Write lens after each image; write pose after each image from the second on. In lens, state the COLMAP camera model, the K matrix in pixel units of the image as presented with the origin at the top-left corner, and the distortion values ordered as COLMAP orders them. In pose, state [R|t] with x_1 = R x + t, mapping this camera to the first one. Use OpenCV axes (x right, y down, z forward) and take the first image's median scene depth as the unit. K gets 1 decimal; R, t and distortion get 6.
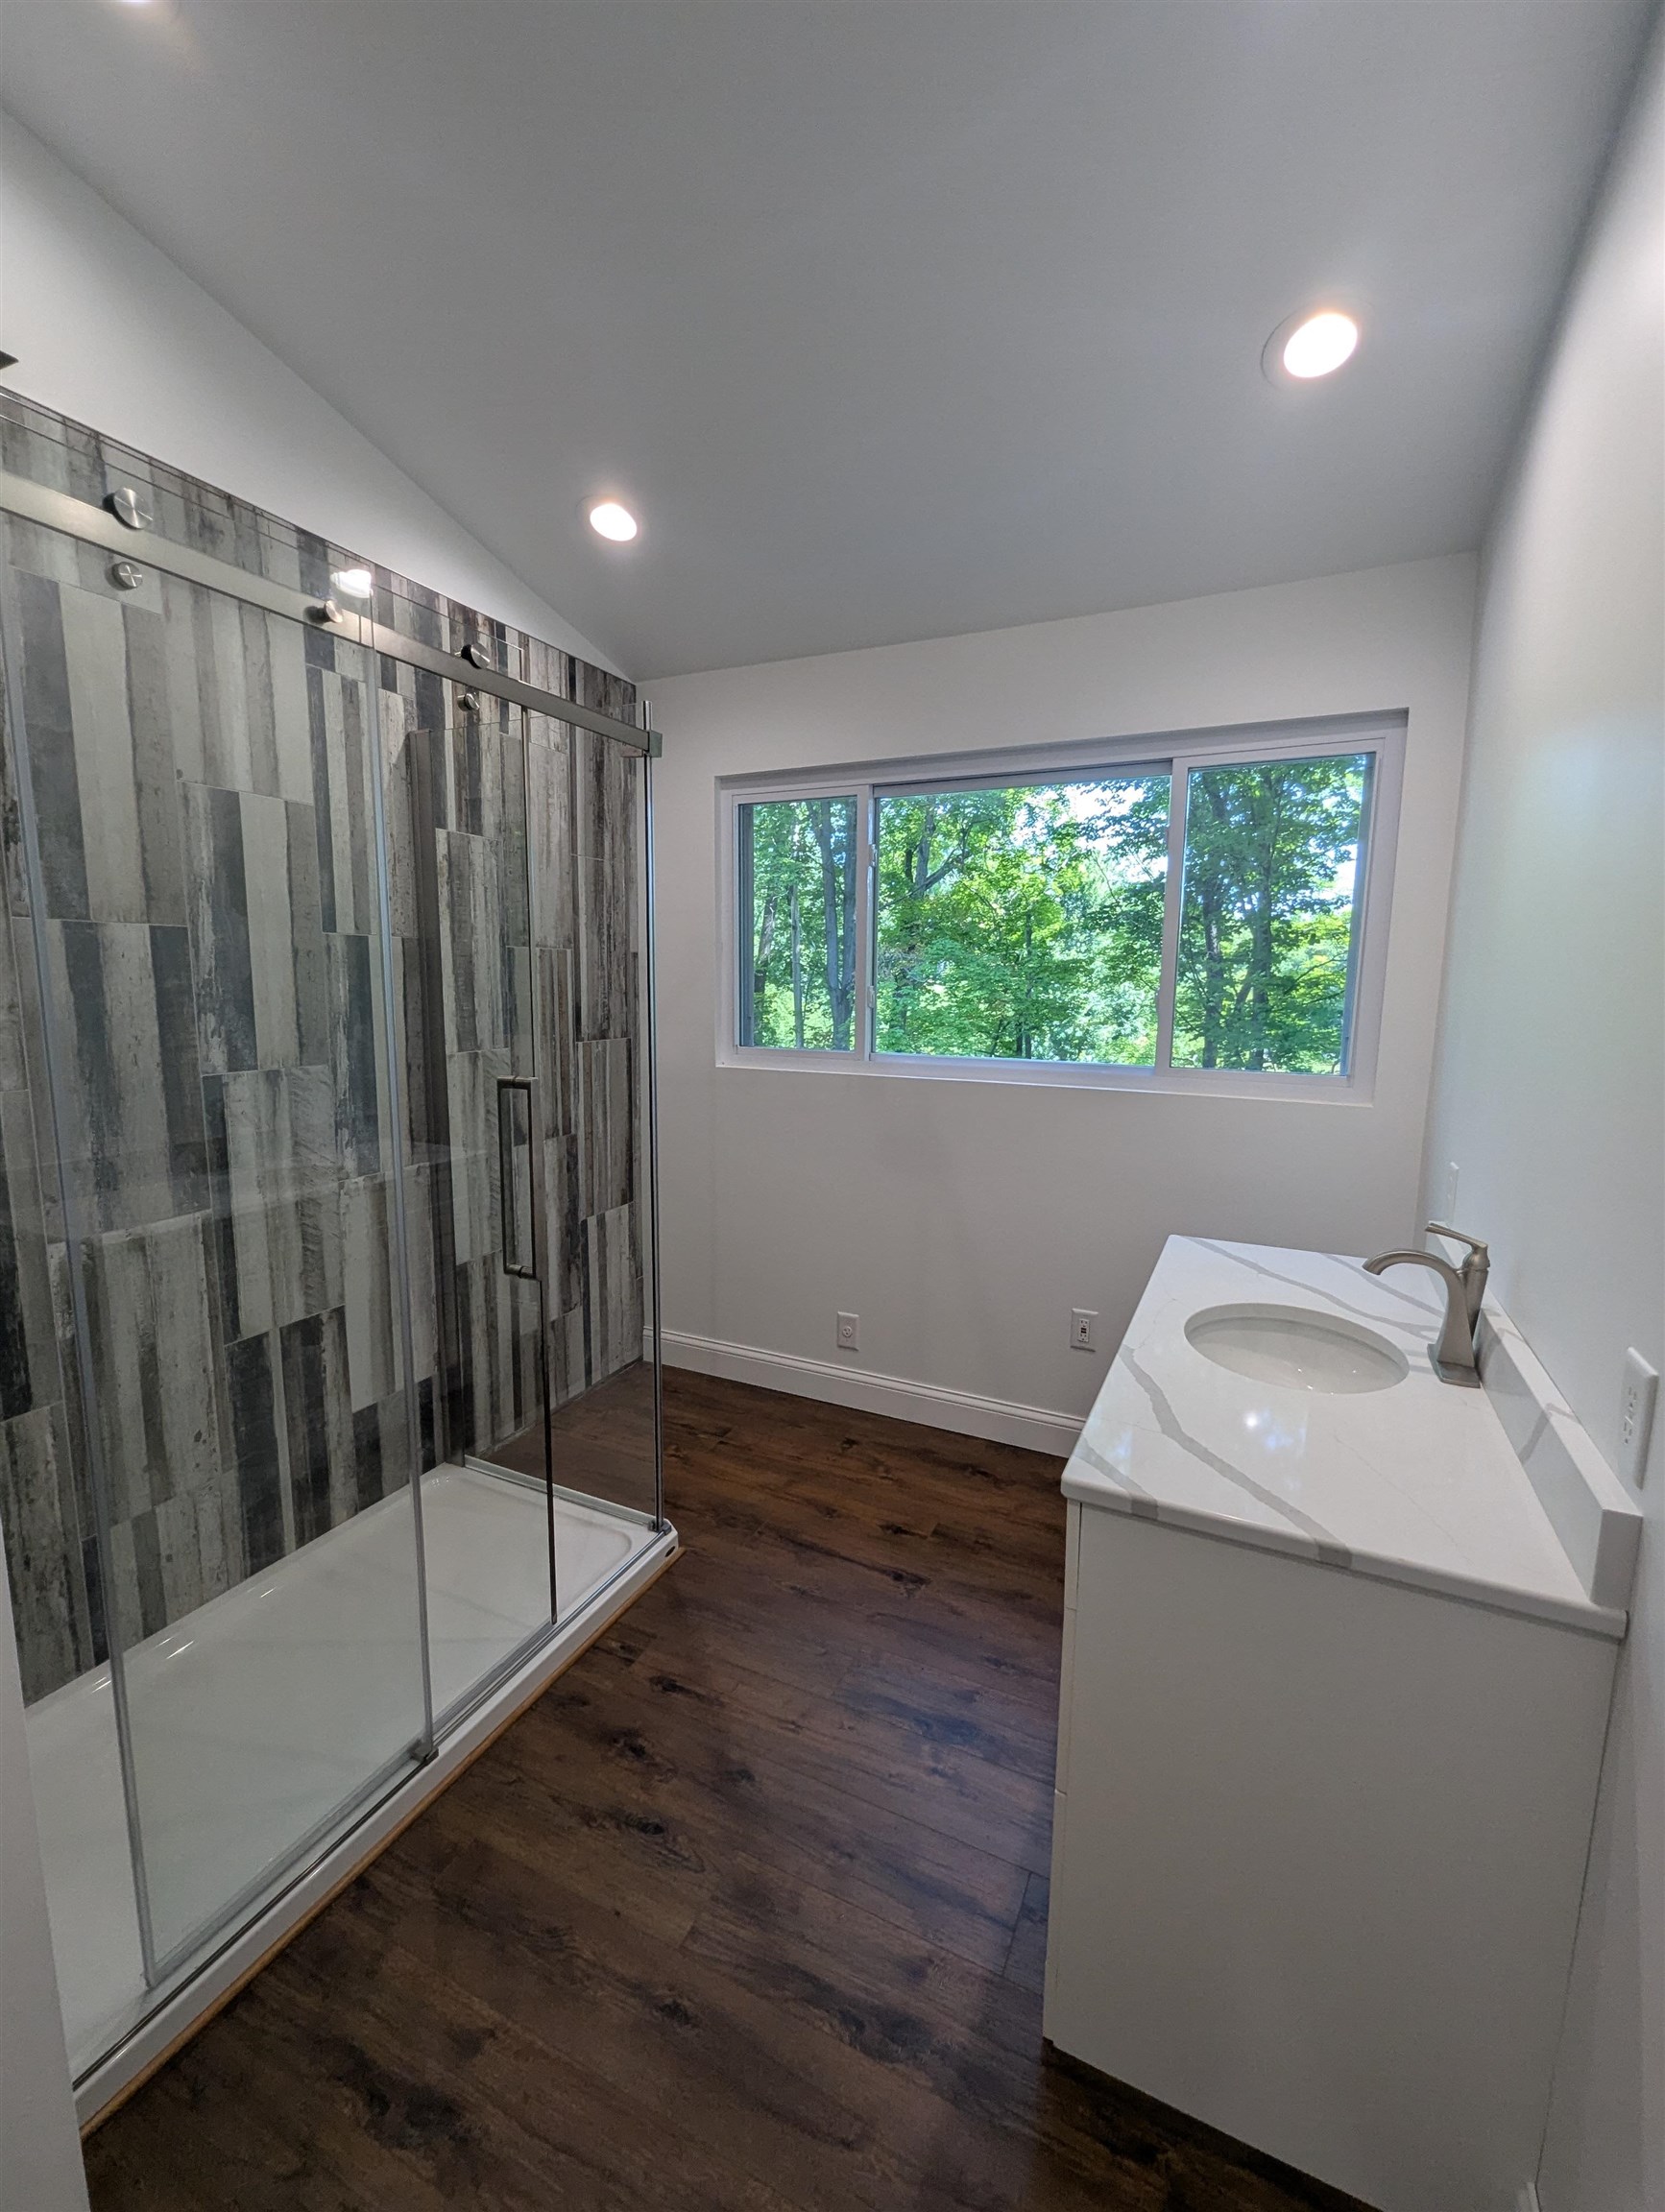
lens RADIAL K [[915.2, 0, 832.5], [0, 915.2, 1106.0], [0, 0, 1]] dist [-0.000177, -0.000194]
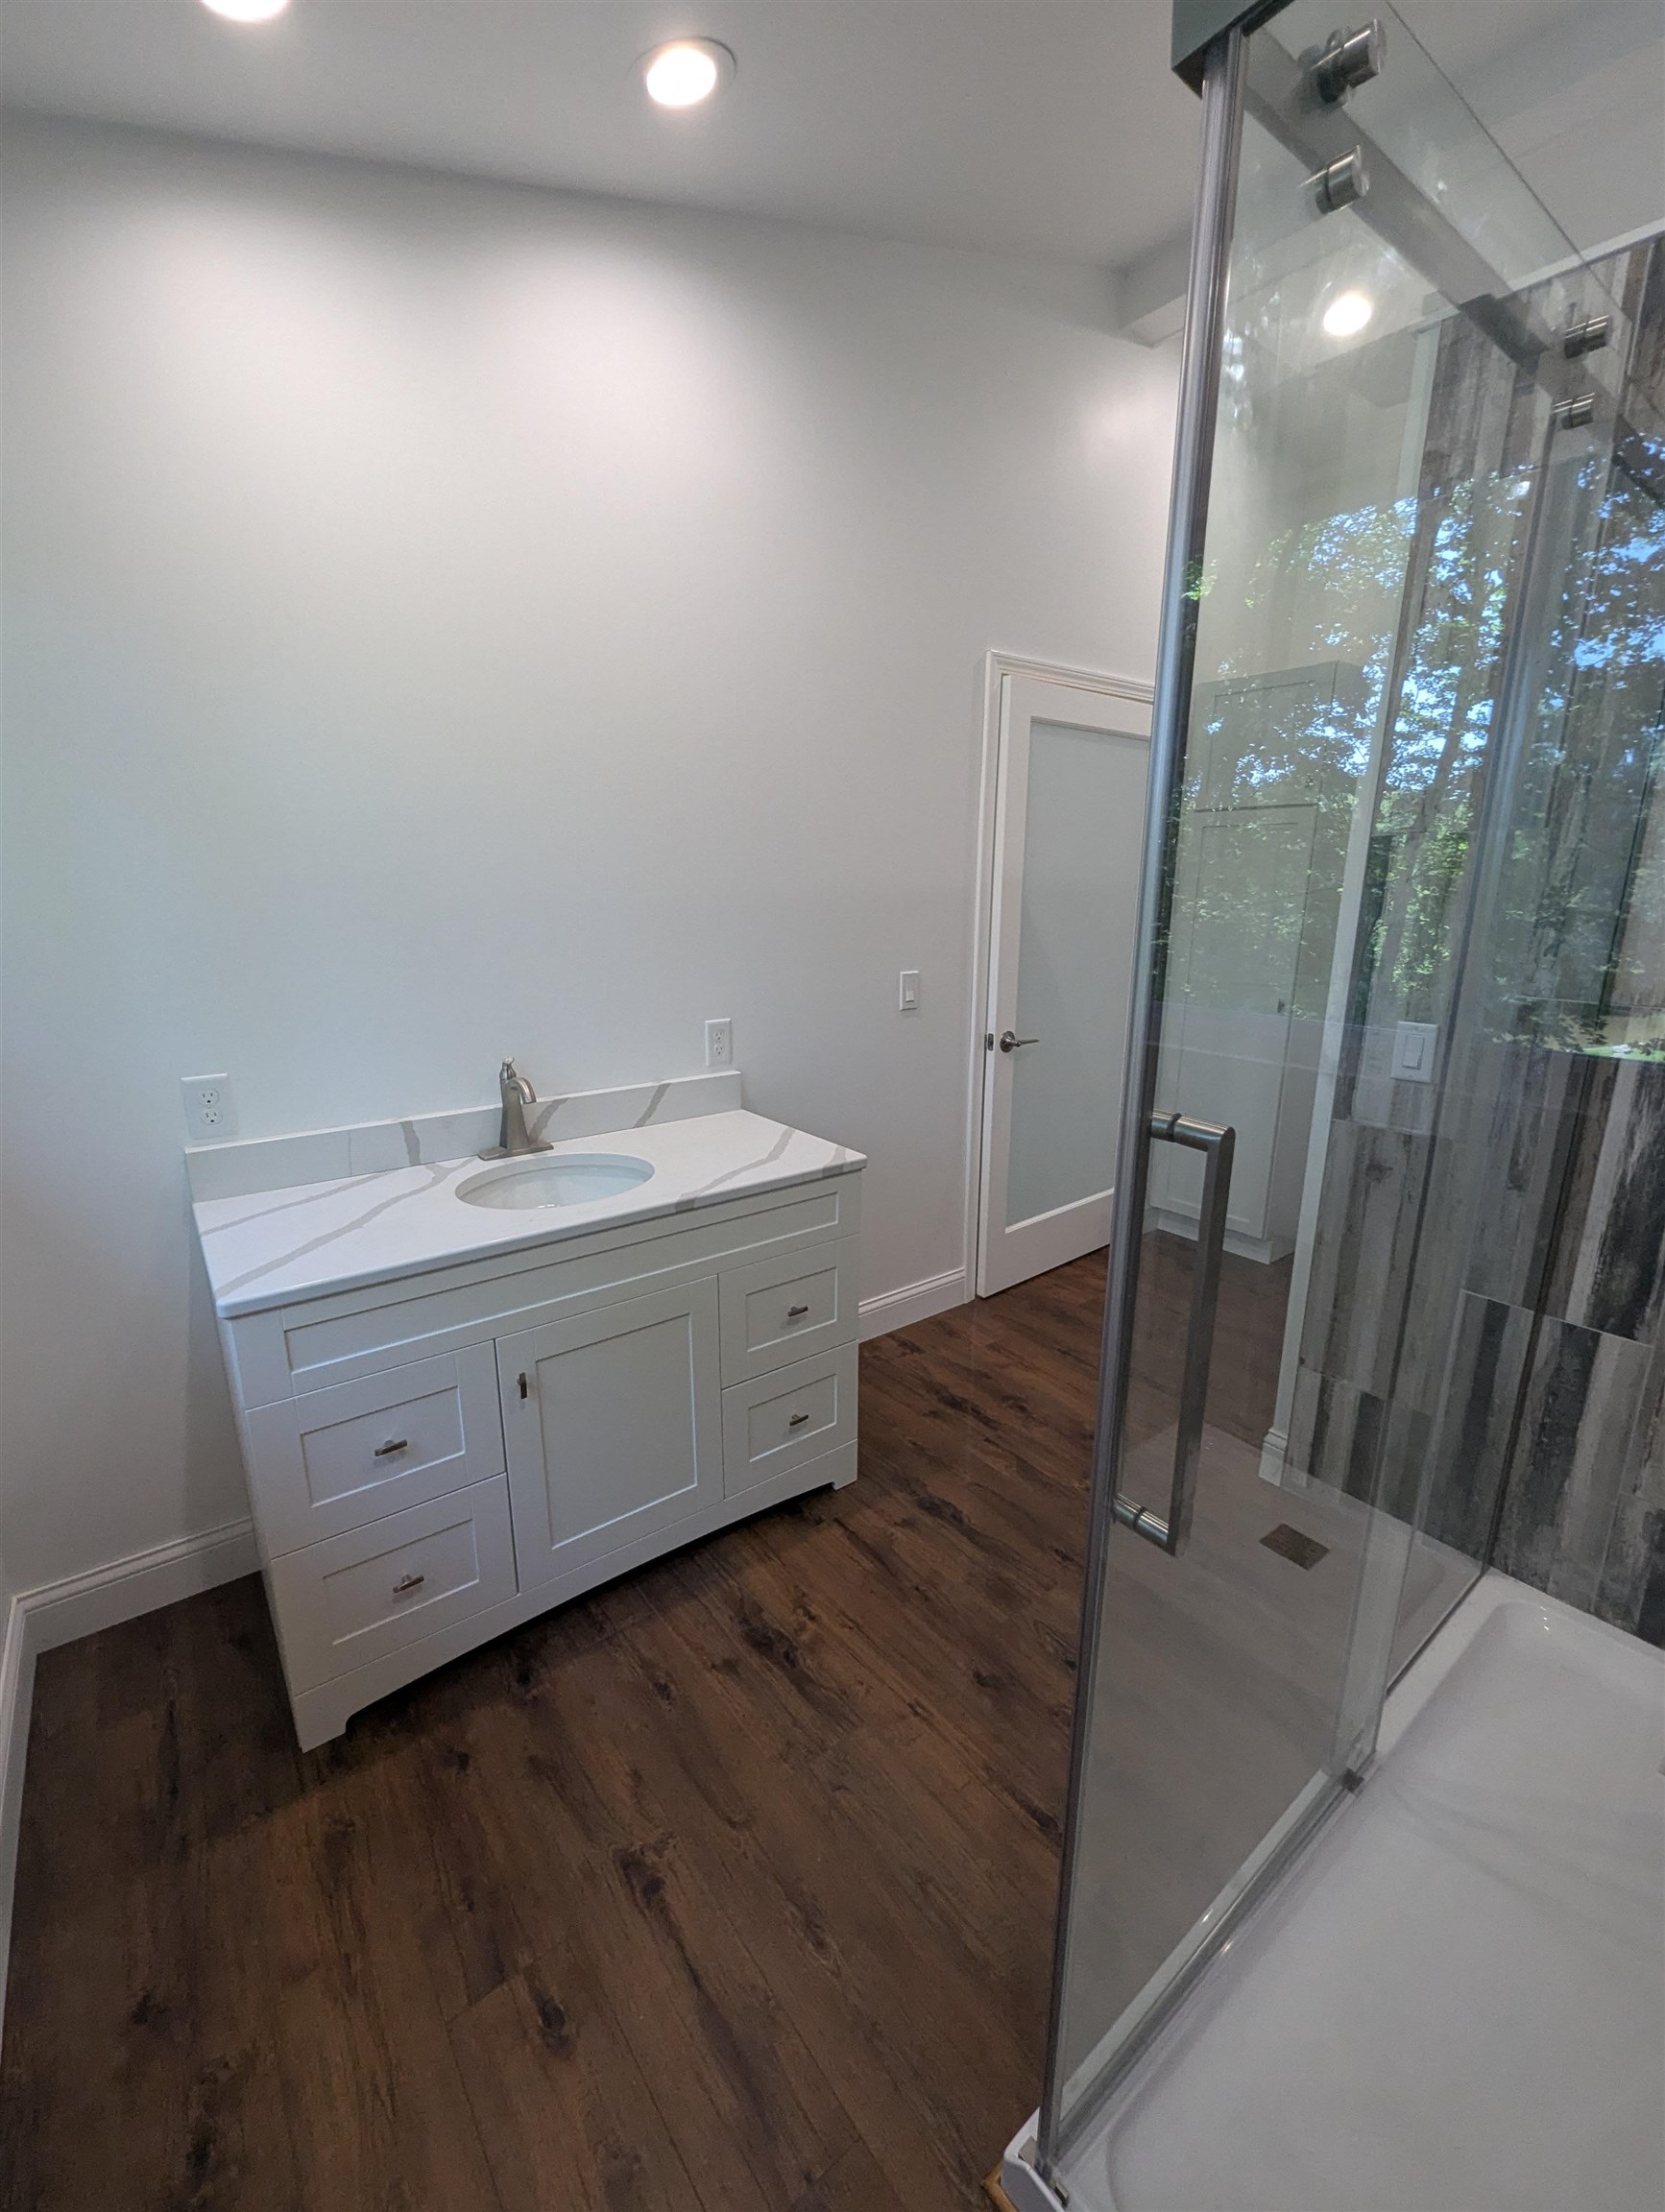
lens RADIAL K [[915.2, 0, 832.5], [0, 915.2, 1106.0], [0, 0, 1]] dist [-0.000177, -0.000194]
pose [[-0.891786, -0.120037, 0.436244, -0.311560], [0.053034, 0.929788, 0.364255, -0.233450], [-0.449338, 0.347973, -0.822806, 1.673650]]
